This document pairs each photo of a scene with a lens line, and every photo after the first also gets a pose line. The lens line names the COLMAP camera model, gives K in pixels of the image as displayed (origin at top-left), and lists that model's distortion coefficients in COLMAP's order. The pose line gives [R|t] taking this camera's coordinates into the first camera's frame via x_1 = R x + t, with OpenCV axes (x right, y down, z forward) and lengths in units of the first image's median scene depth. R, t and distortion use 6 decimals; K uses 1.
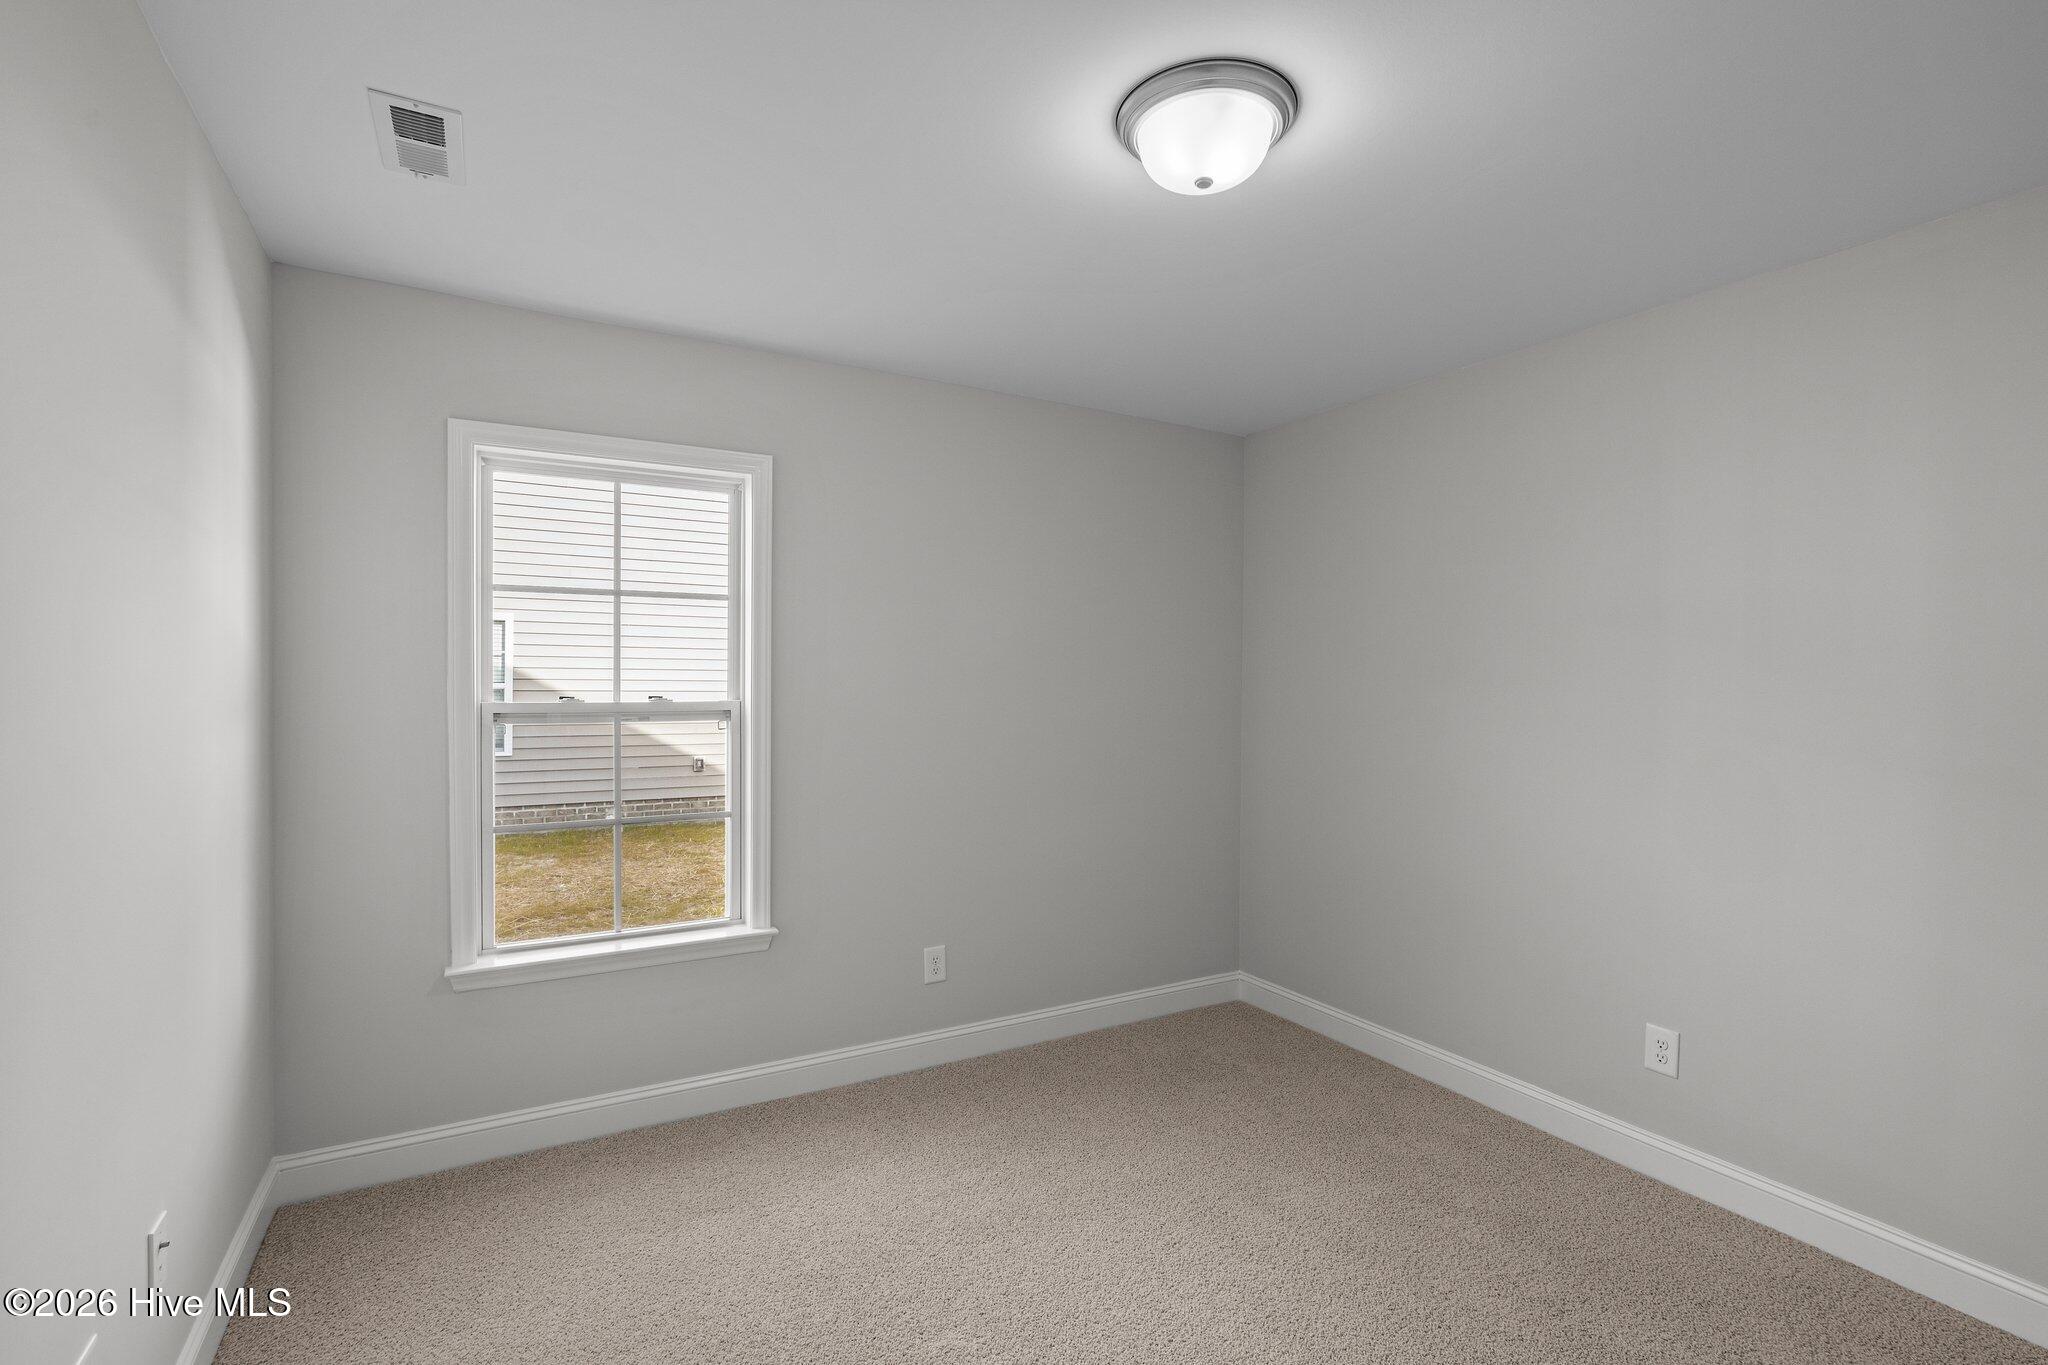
lens RADIAL K [[939.1, 0, 1000.7], [0, 939.1, 681.7], [0, 0, 1]] dist [0.002377, 0.000354]
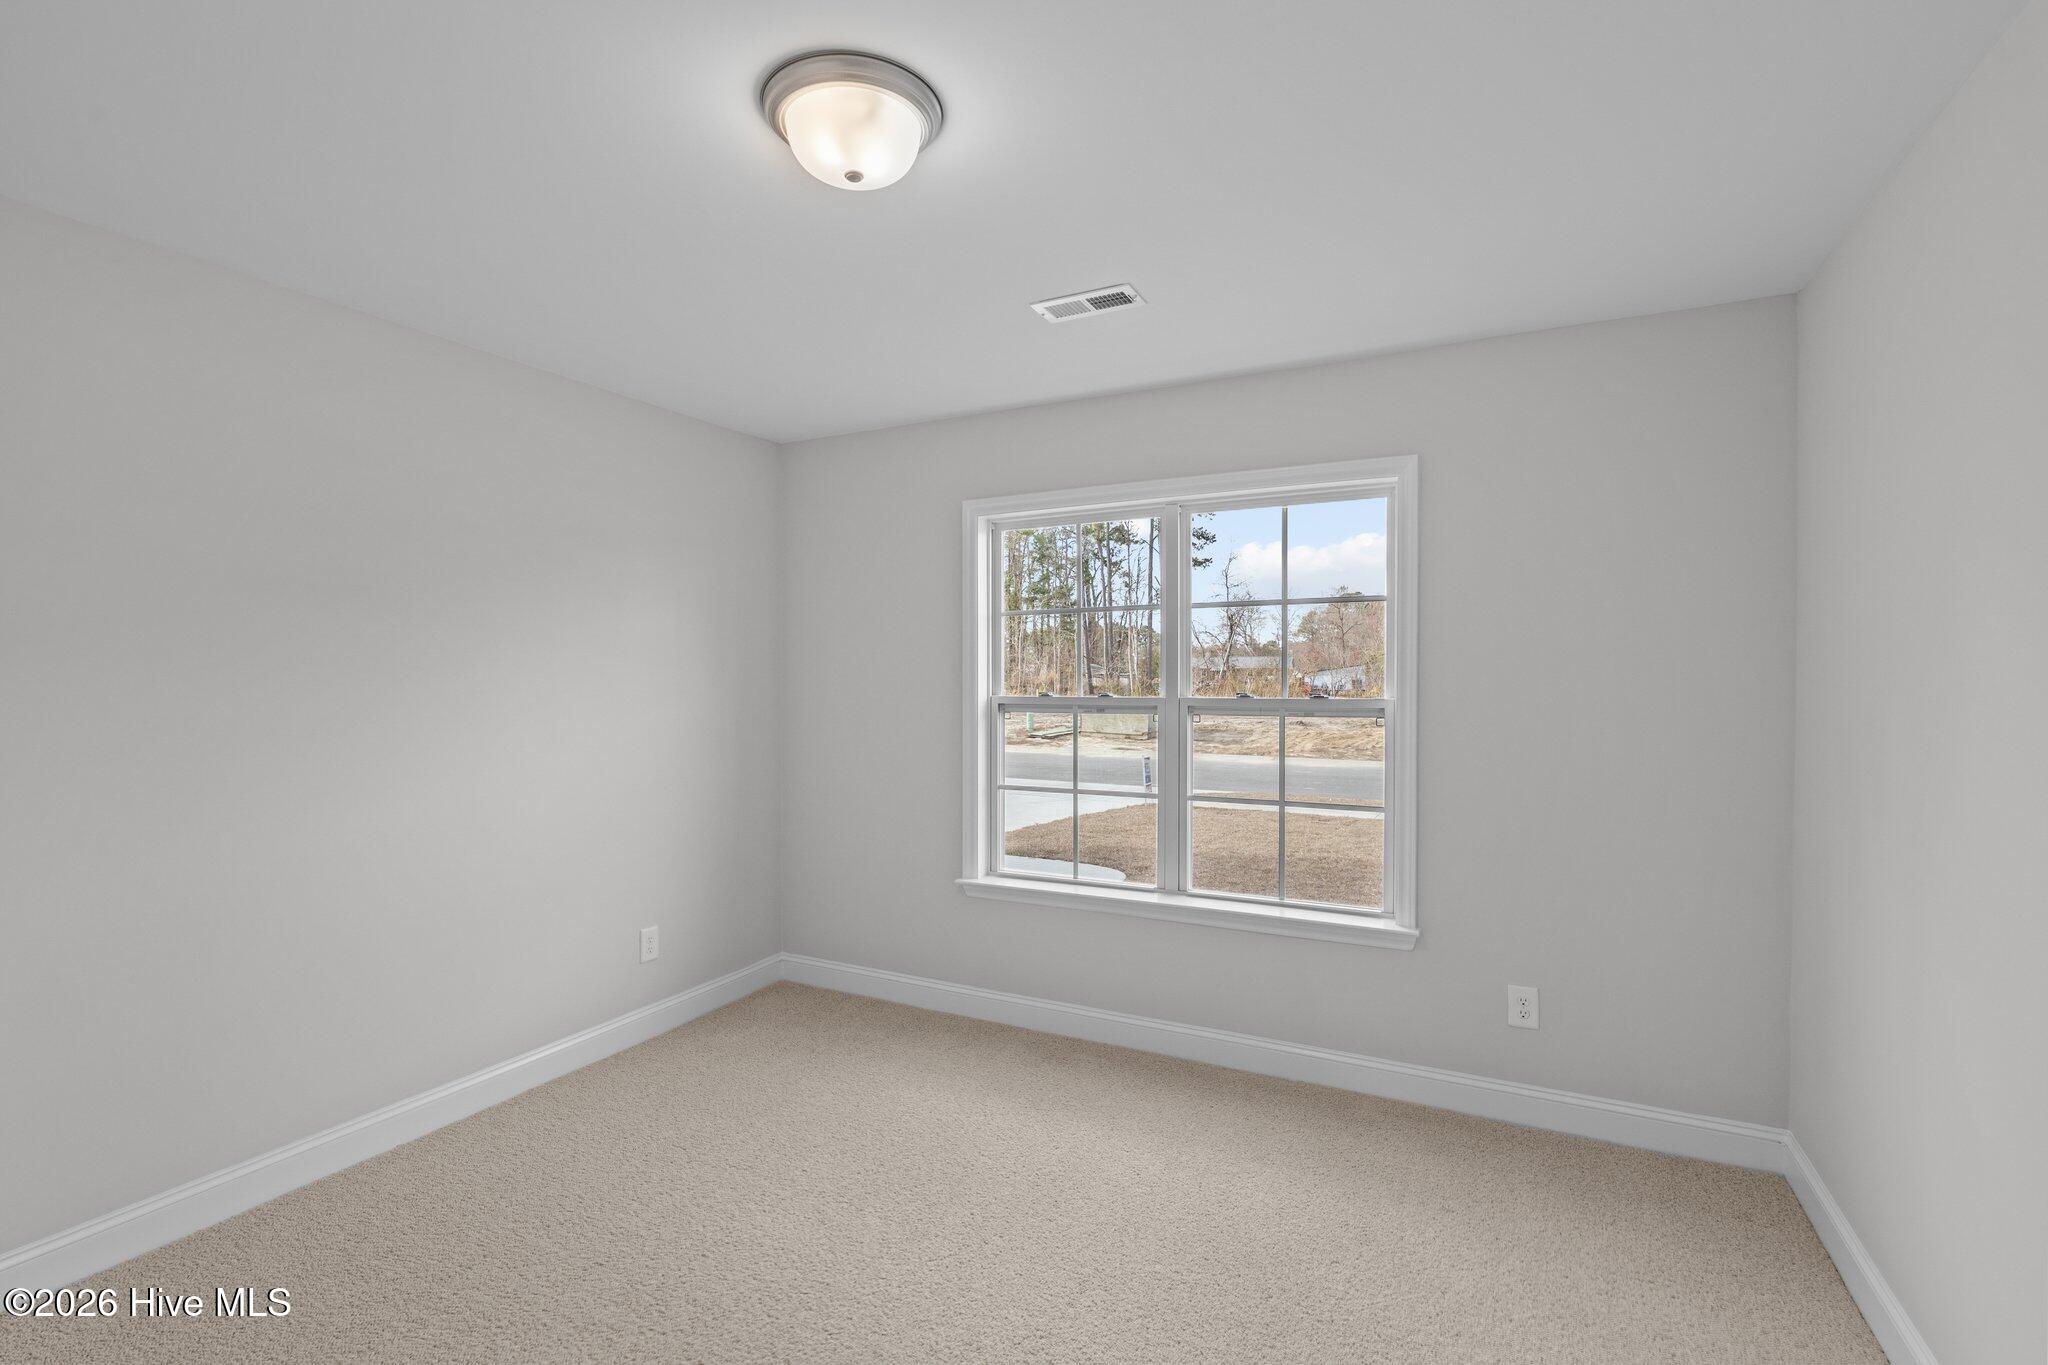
lens RADIAL K [[878.0, 0, 1034.8], [0, 878.0, 645.4], [0, 0, 1]] dist [-0.103701, 0.057294]
pose [[0.567952, -0.030147, -0.822509, 0.327223], [-0.001024, 0.999302, -0.037334, -0.002924], [0.823061, 0.022046, 0.567525, 0.177899]]
